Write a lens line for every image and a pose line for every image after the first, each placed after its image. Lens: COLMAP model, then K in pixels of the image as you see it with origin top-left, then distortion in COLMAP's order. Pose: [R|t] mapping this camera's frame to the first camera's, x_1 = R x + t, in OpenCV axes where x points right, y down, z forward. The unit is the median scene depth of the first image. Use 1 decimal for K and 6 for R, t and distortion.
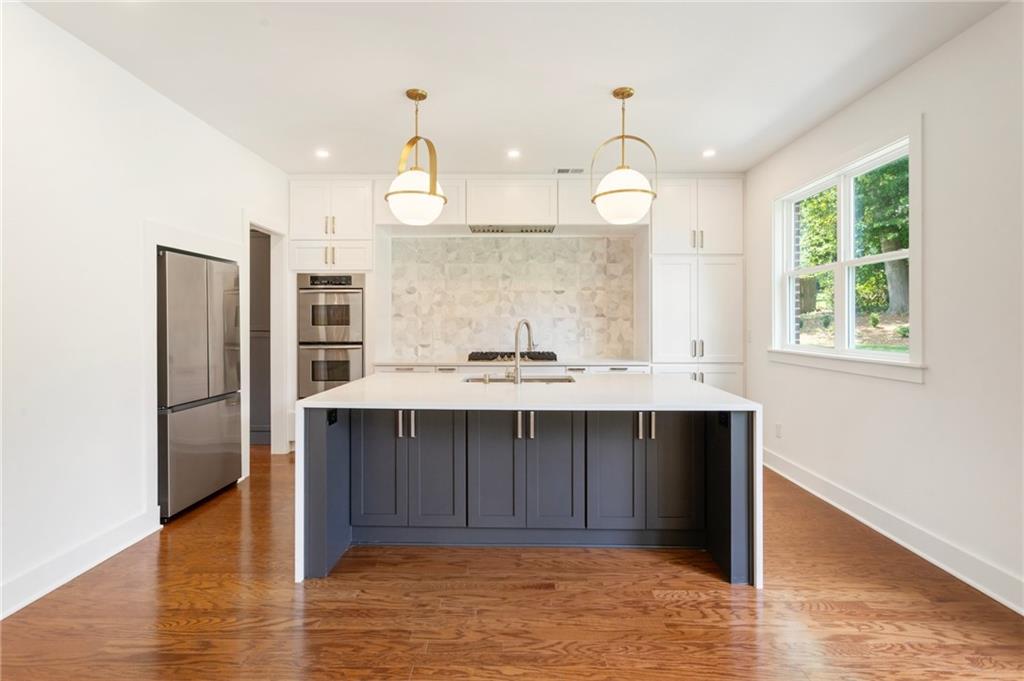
lens RADIAL K [[491.9, 0, 517.9], [0, 491.9, 321.1], [0, 0, 1]] dist [0.003304, 0.002313]
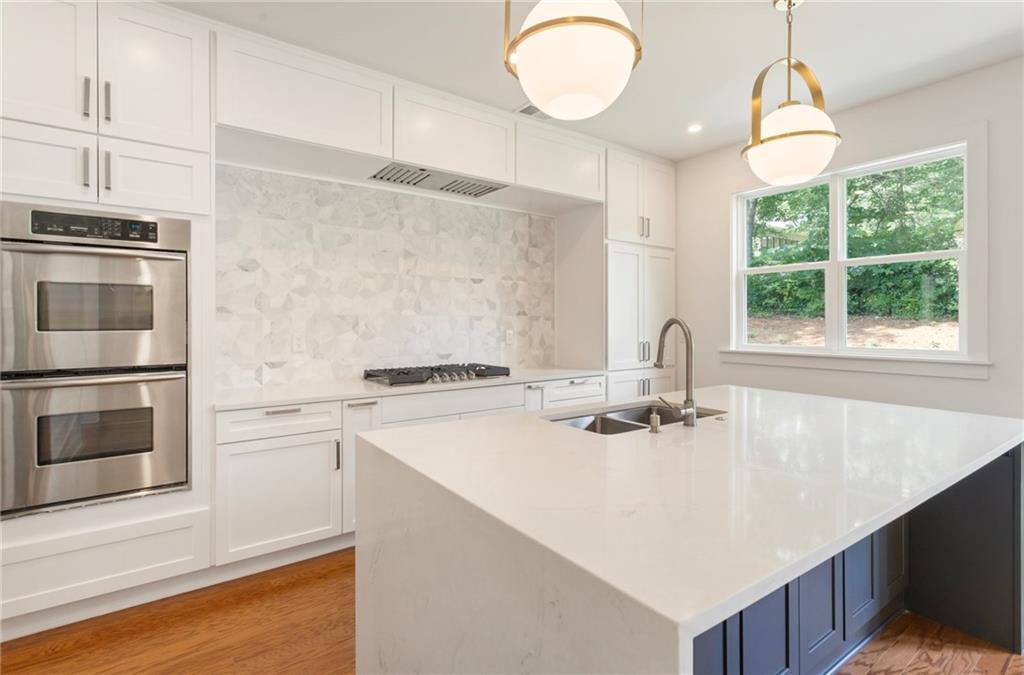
lens RADIAL K [[491.9, 0, 510.9], [0, 491.9, 320.7], [0, 0, 1]] dist [0.003304, 0.002313]
pose [[0.804552, -0.000732, 0.593881, -0.308432], [0.001692, 0.999998, -0.001059, 0.000797], [-0.593880, 0.001857, 0.804552, 0.384961]]
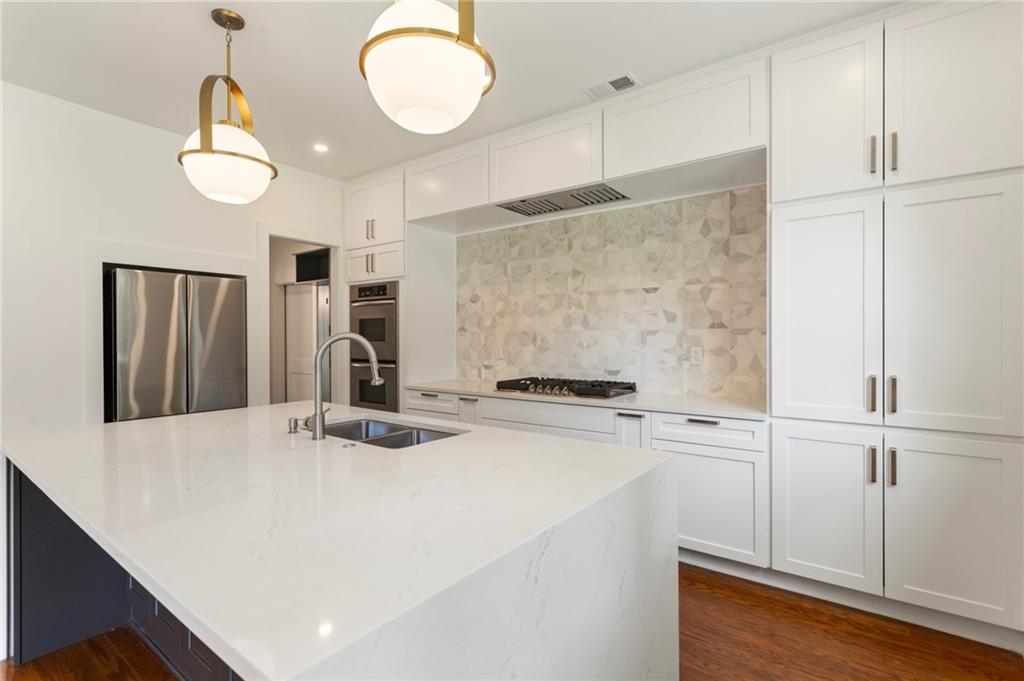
lens RADIAL K [[491.9, 0, 514.7], [0, 491.9, 341.1], [0, 0, 1]] dist [0.003304, 0.002313]
pose [[0.808357, 0.003119, -0.588685, 0.318373], [0.002458, 0.999959, 0.008674, 0.001114], [0.588688, -0.008458, 0.808316, 0.379555]]
